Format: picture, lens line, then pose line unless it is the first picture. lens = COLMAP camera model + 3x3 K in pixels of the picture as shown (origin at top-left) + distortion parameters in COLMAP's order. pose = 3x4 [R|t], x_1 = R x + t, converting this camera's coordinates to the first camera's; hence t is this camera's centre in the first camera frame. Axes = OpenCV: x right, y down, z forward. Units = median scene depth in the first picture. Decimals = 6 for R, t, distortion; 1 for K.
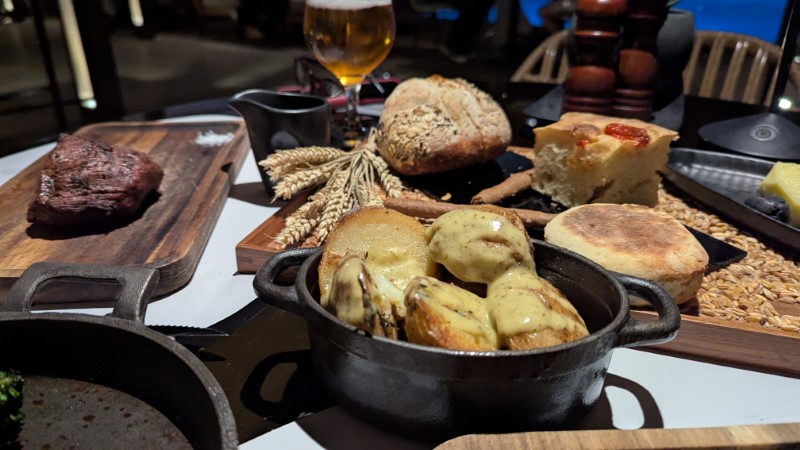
lens RADIAL K [[580.9, 0, 400.6], [0, 580.9, 227.4], [0, 0, 1]] dist [0.023409, -0.030805]
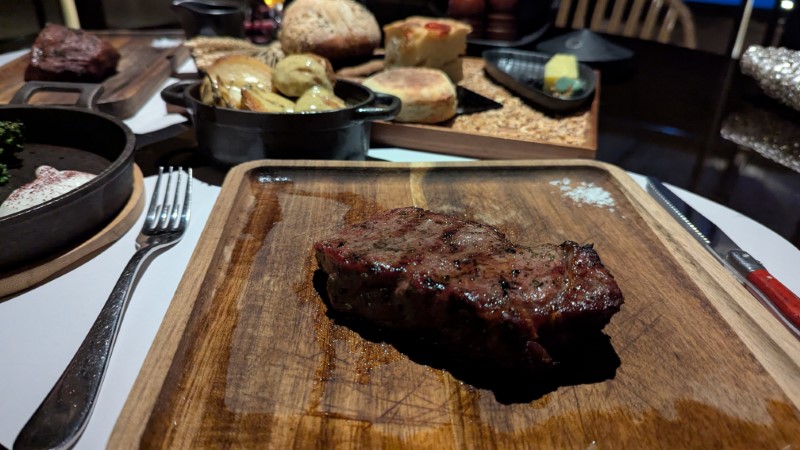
lens RADIAL K [[580.9, 0, 398.9], [0, 580.9, 221.0], [0, 0, 1]] dist [0.023409, -0.030805]
pose [[0.999821, 0.018133, 0.005341, 0.290556], [-0.018373, 0.998631, 0.048965, 0.248285], [-0.004446, -0.049055, 0.998786, -0.469330]]
